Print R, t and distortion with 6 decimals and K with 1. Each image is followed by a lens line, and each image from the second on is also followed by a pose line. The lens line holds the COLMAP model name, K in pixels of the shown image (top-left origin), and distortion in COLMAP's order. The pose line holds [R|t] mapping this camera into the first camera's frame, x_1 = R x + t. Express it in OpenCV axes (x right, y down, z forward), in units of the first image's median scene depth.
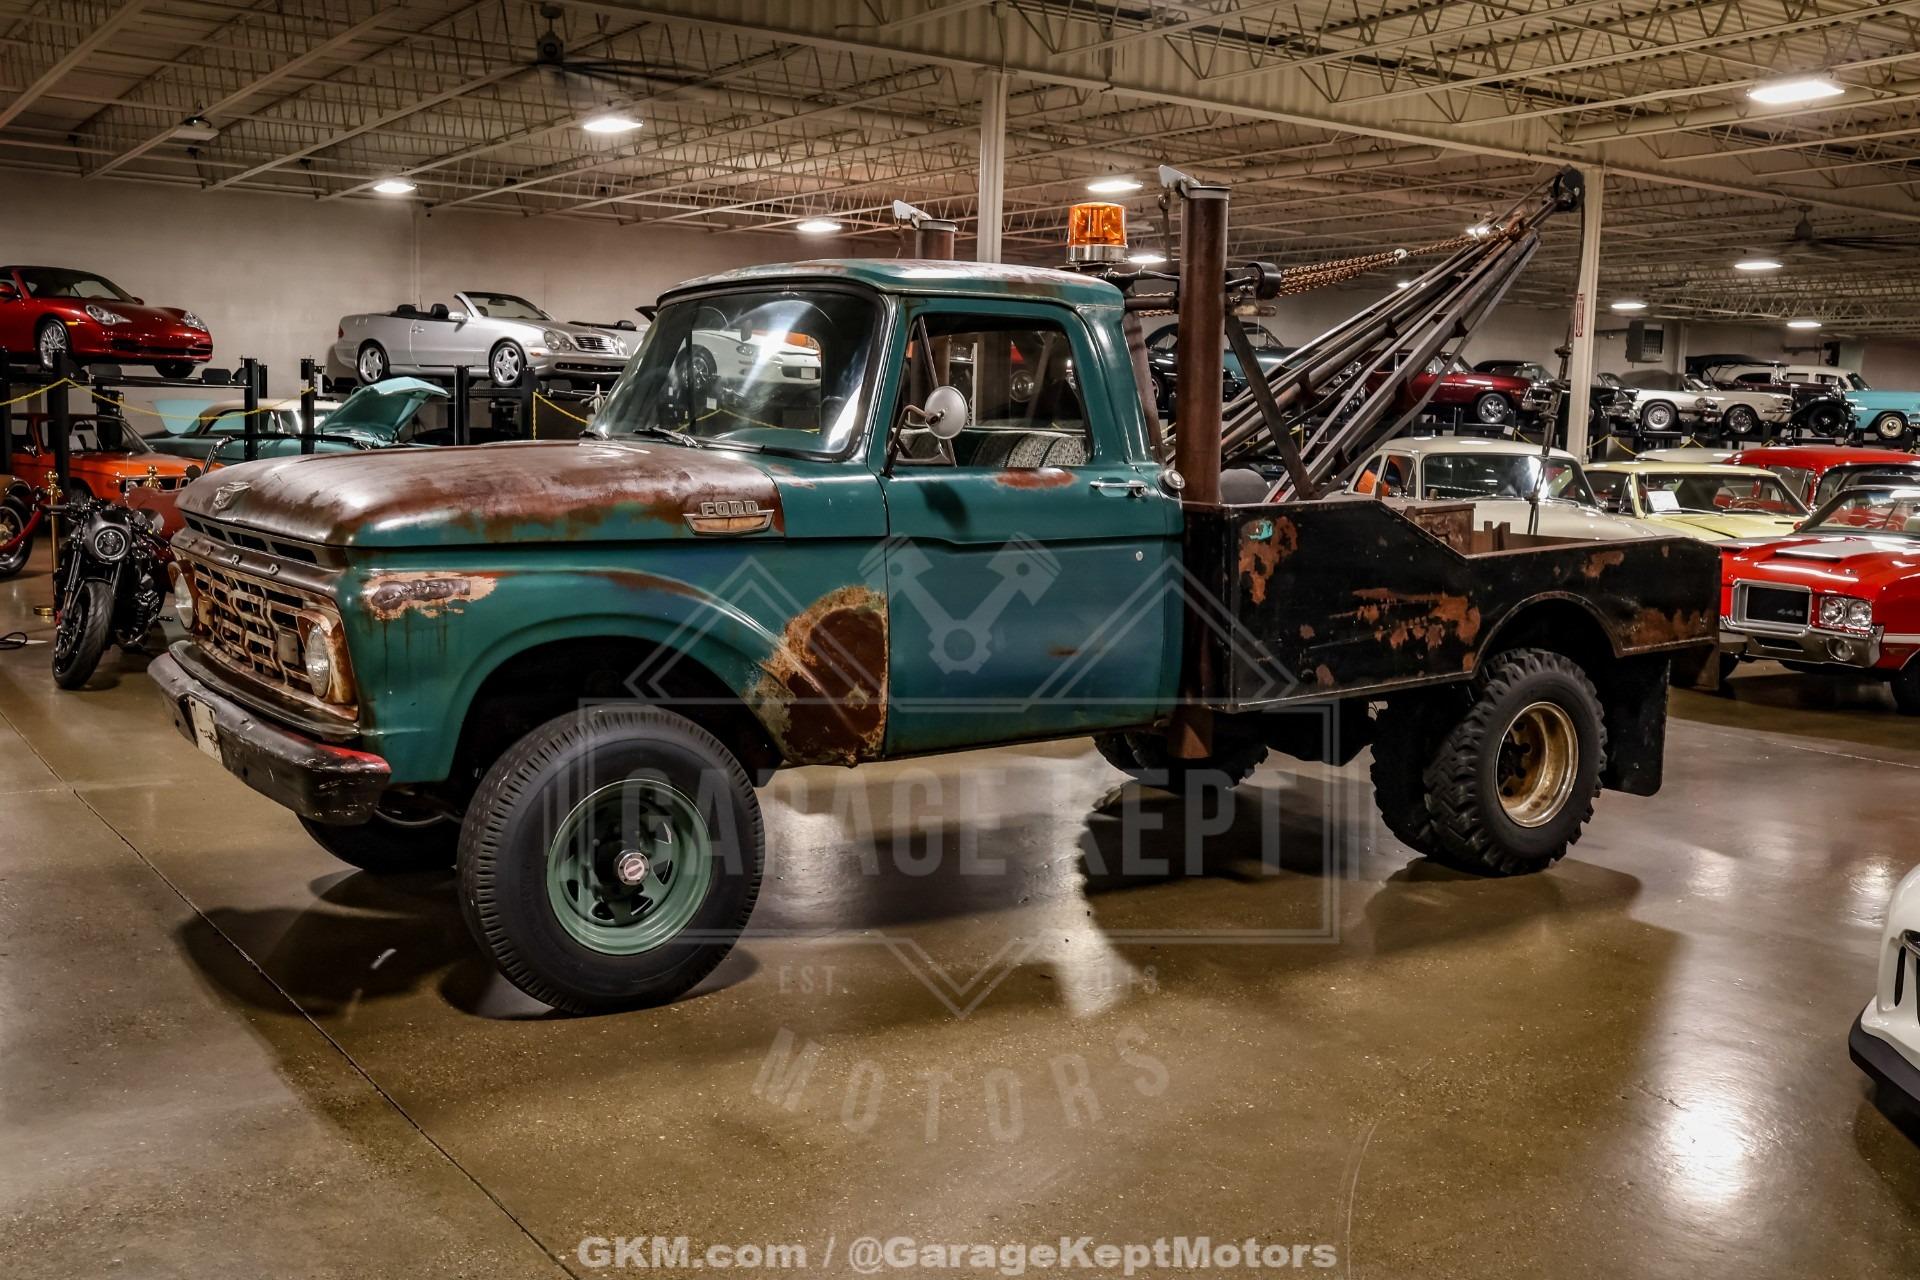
lens RADIAL K [[1927.0, 0, 960.0], [0, 1927.0, 640.0], [0, 0, 1]] dist [-0.070990, 0.204768]
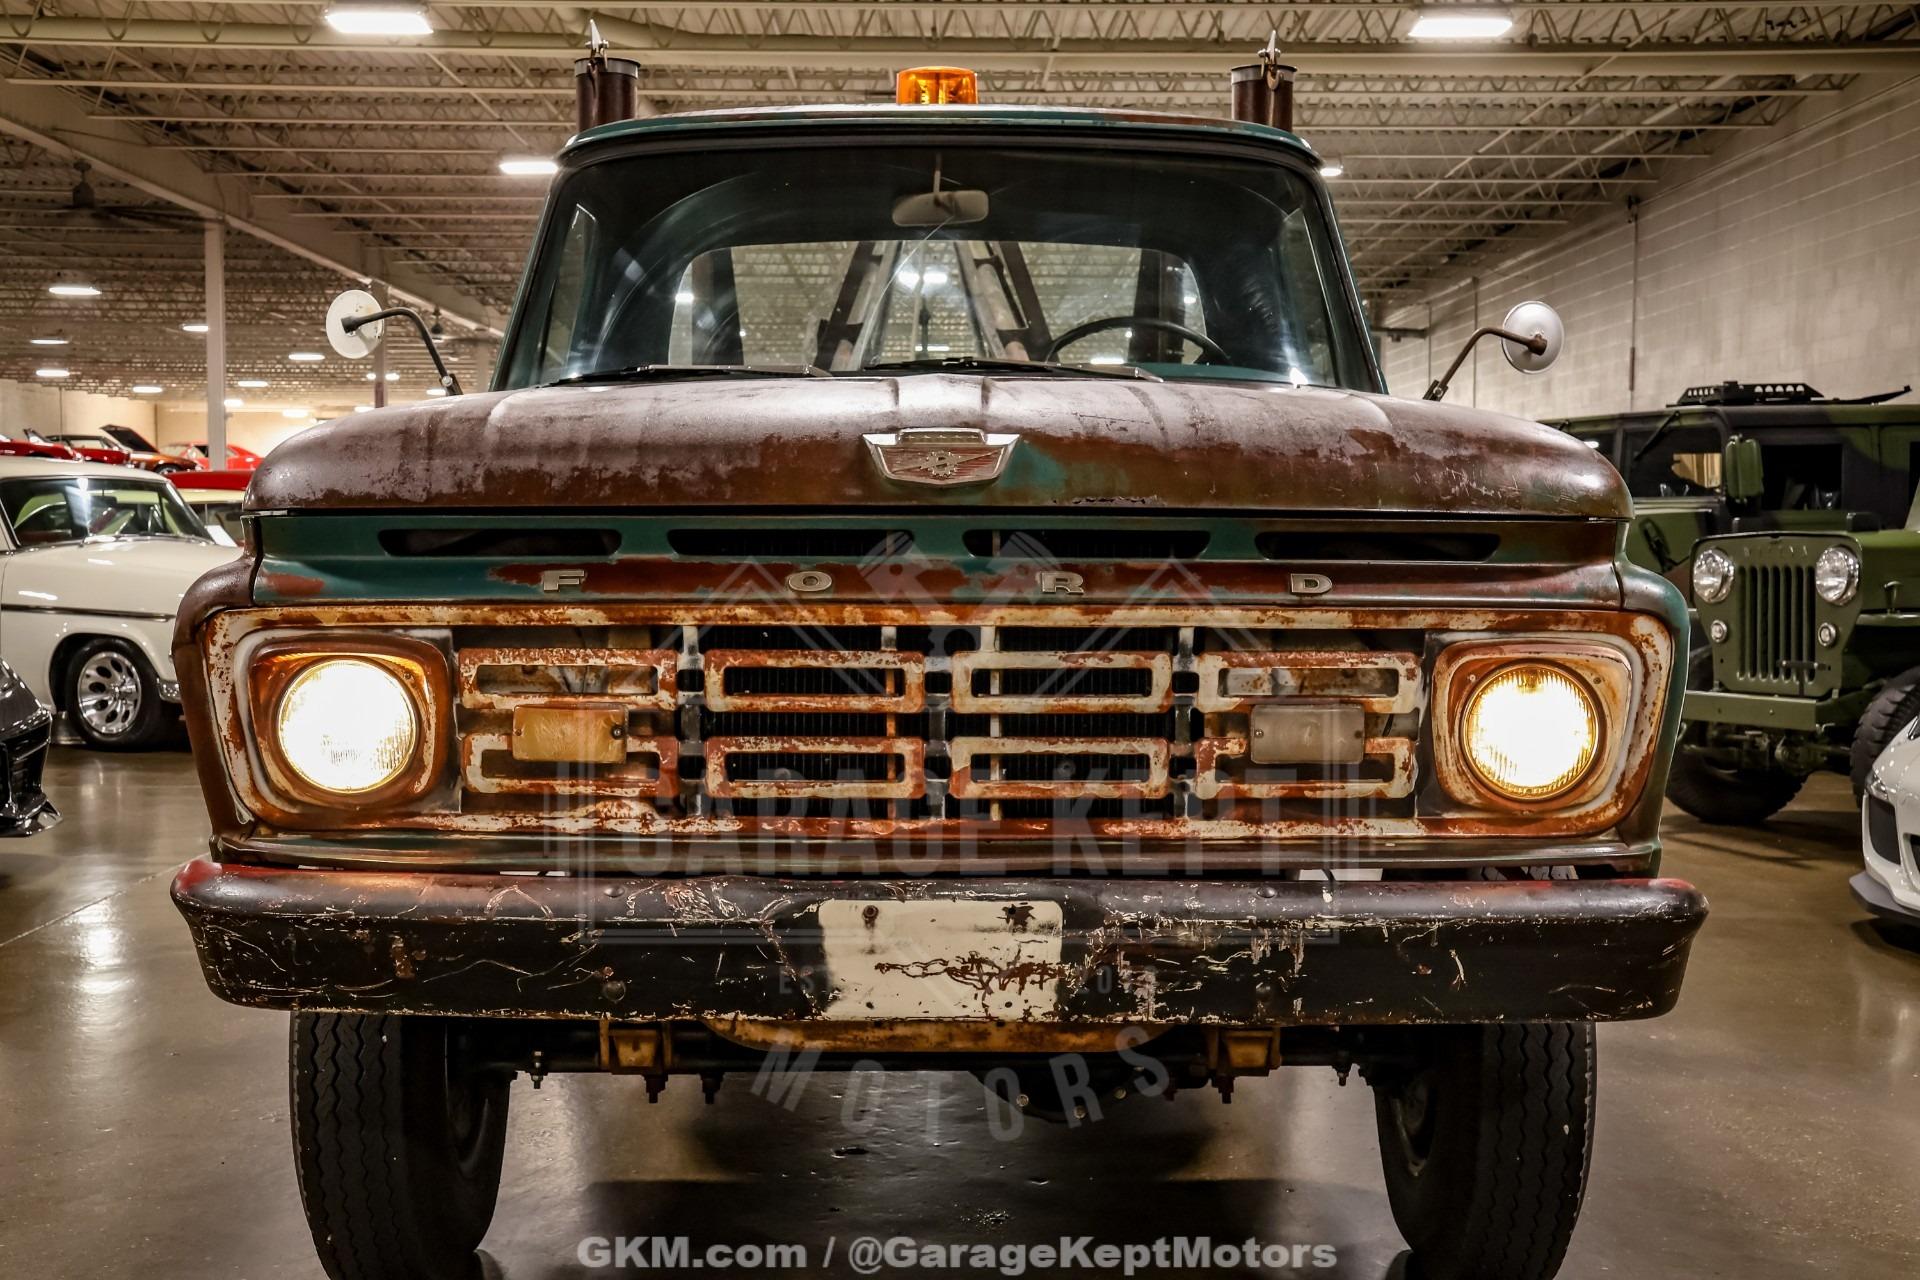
lens RADIAL K [[2476.2, 0, 960.0], [0, 2476.2, 640.0], [0, 0, 1]] dist [0.061486, 0.033991]
pose [[0.556822, -0.067173, 0.827911, -0.697782], [0.104431, 0.994477, 0.010451, -0.028239], [-0.824041, 0.080641, 0.560762, 0.506951]]
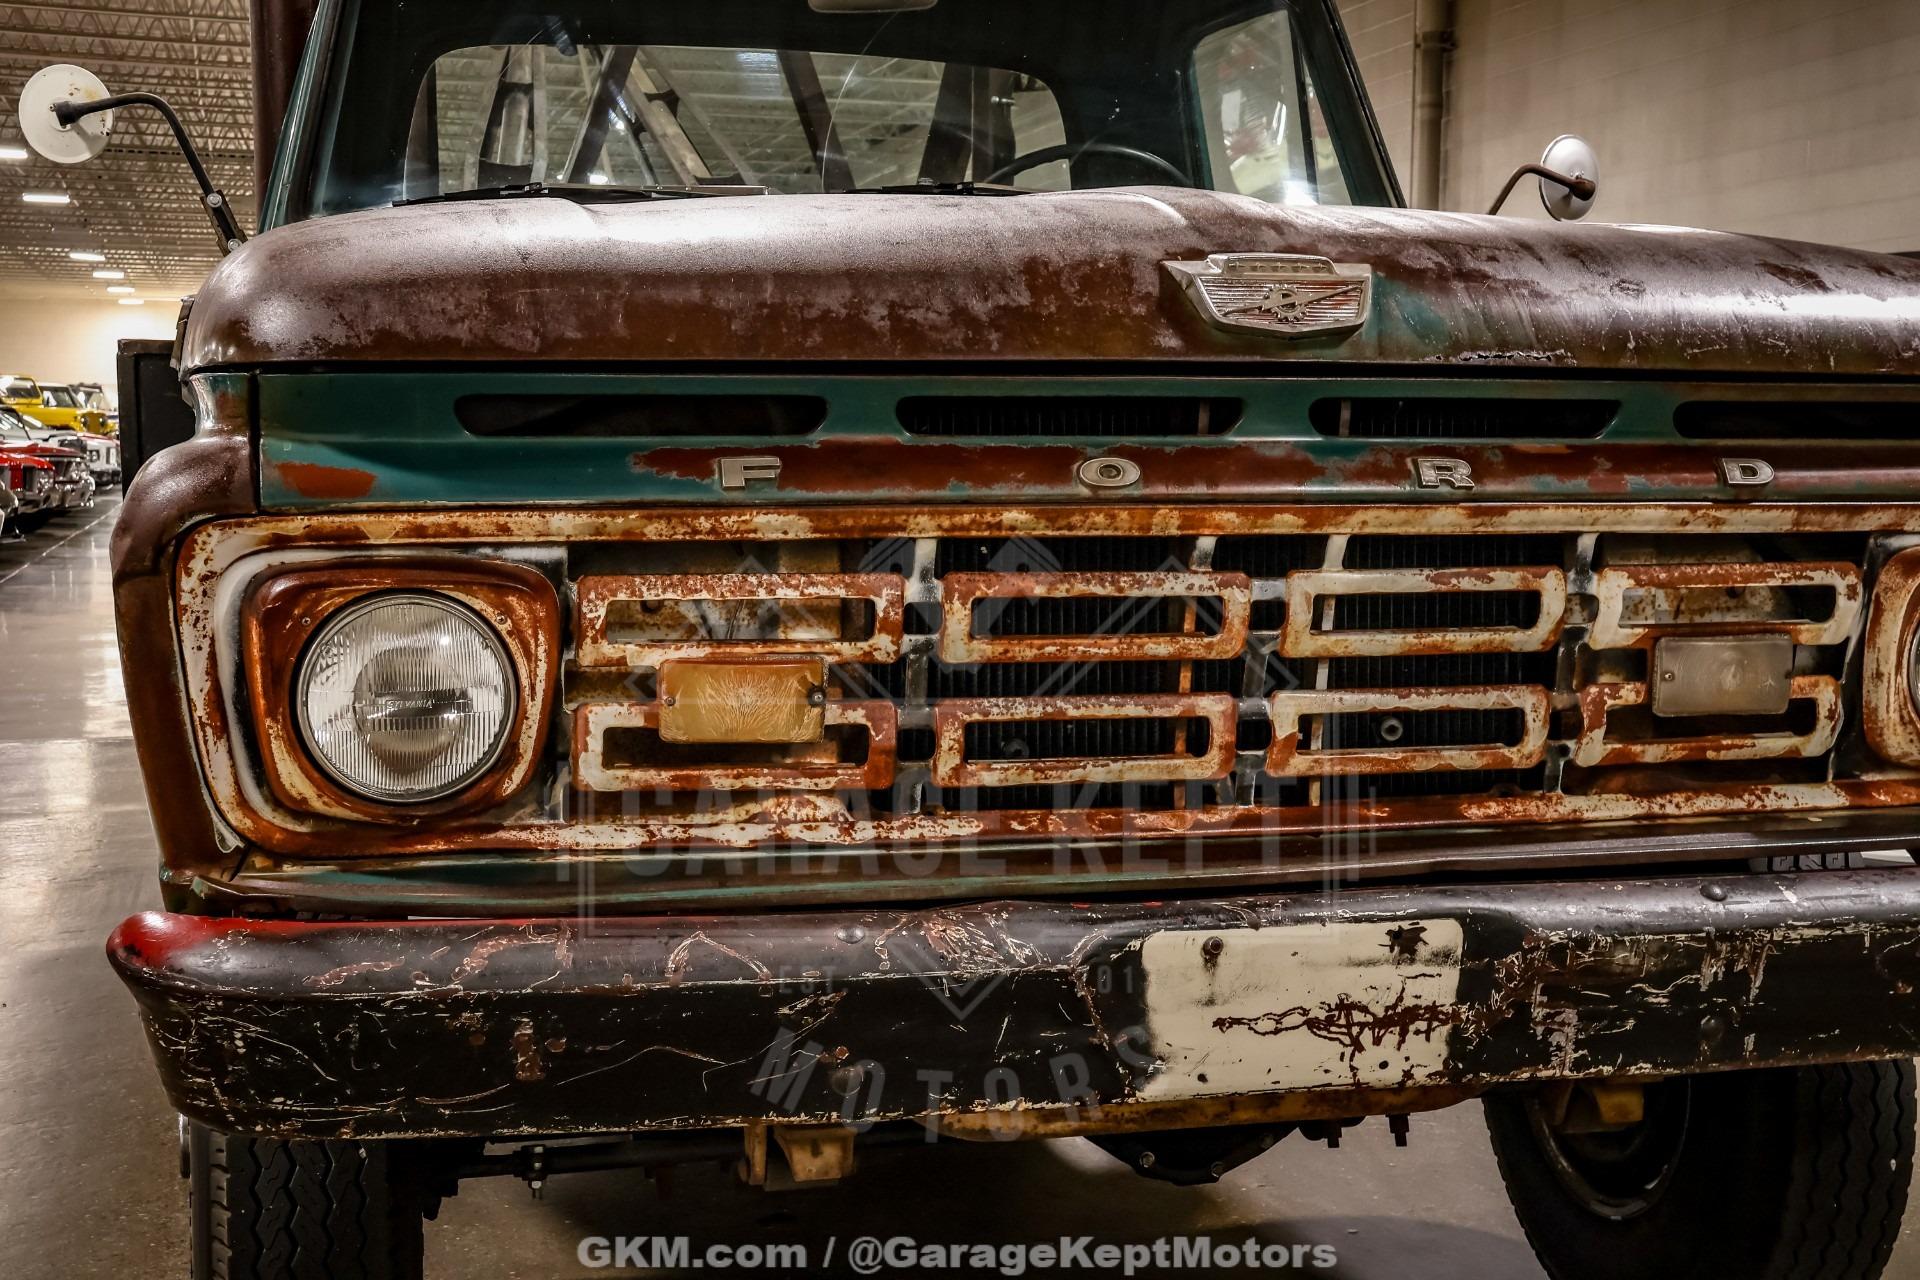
lens RADIAL K [[2596.2, 0, 960.0], [0, 2596.2, 640.0], [0, 0, 1]] dist [0.042506, 0.420272]
pose [[0.324678, -0.104914, 0.939988, -0.650953], [0.109703, 0.991299, 0.072749, -0.042716], [-0.939441, 0.079500, 0.333362, 0.703721]]
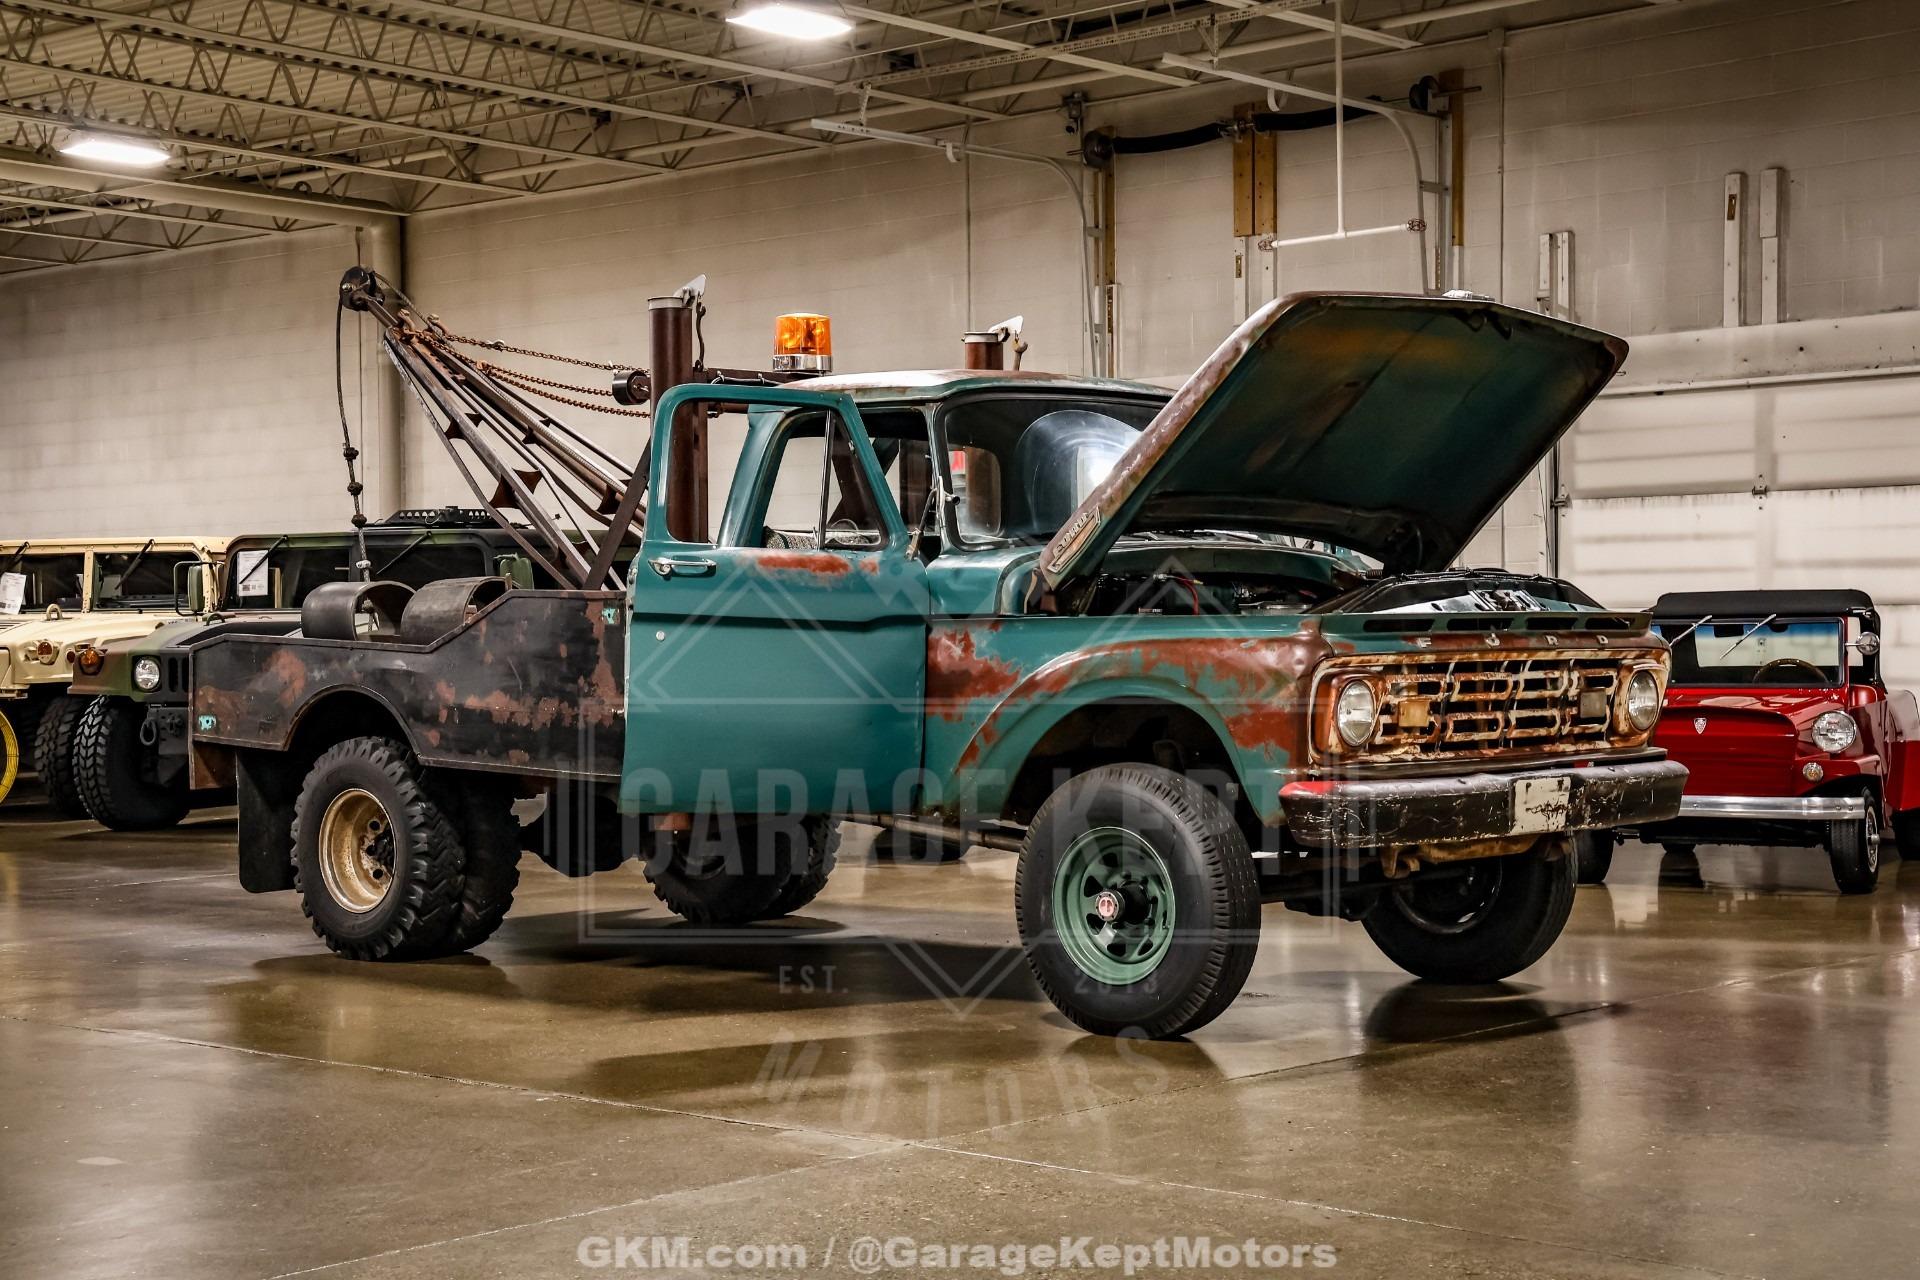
lens RADIAL K [[3034.8, 0, 960.0], [0, 3034.8, 640.0], [0, 0, 1]] dist [0.103658, 0.591951]
pose [[-0.238452, -0.030926, 0.970662, -1.550023], [0.109256, 0.992293, 0.058455, -0.141100], [-0.964989, 0.119989, -0.233235, 1.332946]]
